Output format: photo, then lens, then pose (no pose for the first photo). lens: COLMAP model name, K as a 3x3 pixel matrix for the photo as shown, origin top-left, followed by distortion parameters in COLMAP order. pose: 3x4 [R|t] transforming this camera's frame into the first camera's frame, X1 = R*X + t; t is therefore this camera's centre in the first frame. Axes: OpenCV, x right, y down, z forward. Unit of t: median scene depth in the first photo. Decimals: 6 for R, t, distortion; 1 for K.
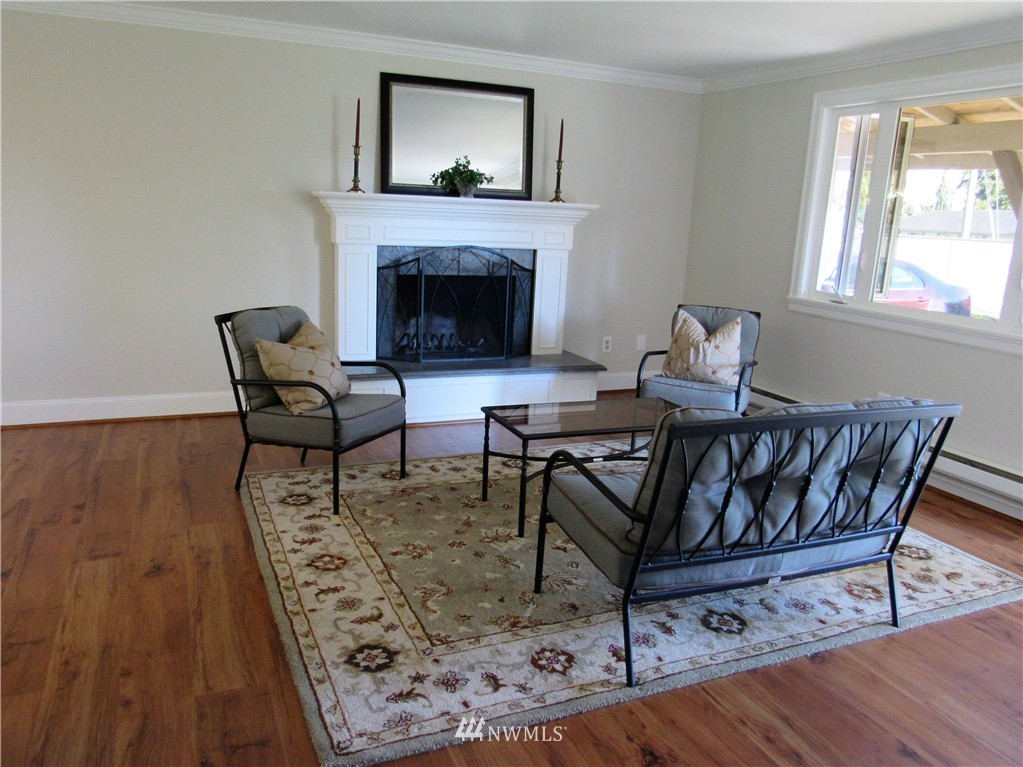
lens RADIAL K [[767.6, 0, 511.5], [0, 767.6, 383.5], [0, 0, 1]] dist [-0.053491, -0.000187]
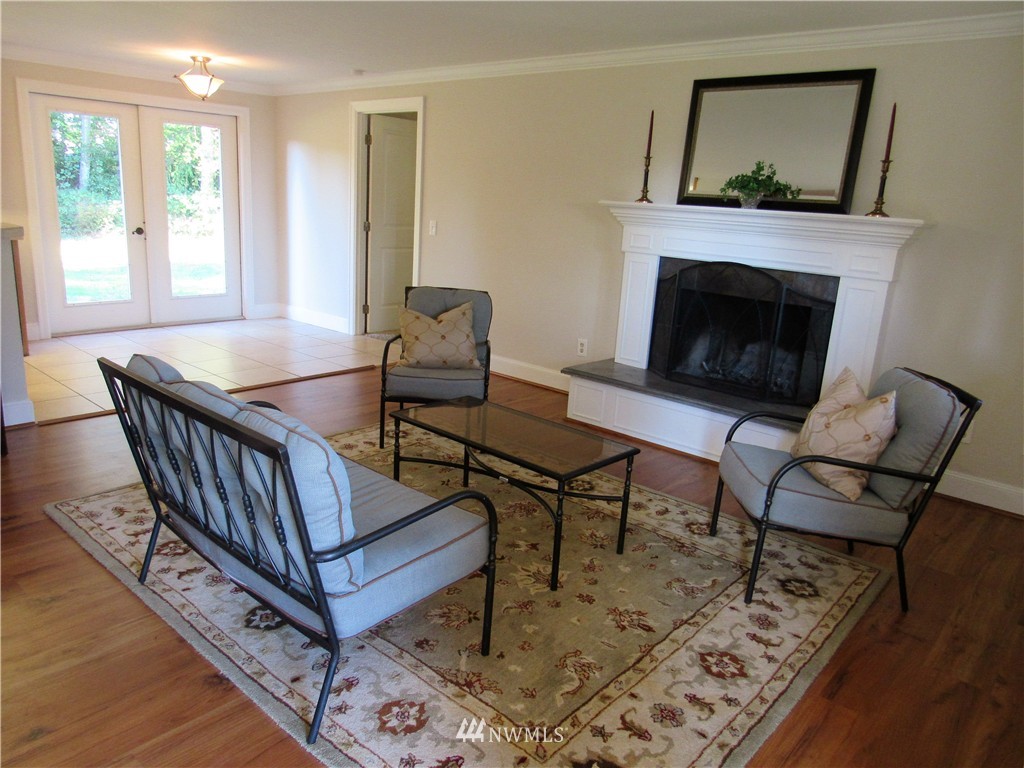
lens RADIAL K [[731.2, 0, 512.0], [0, 731.2, 384.0], [0, 0, 1]] dist [-0.040000, 0.000315]
pose [[0.436568, 0.199239, -0.877332, 0.604762], [-0.238028, 0.966000, 0.100930, -0.069654], [0.867612, 0.164767, 0.469150, 0.414329]]
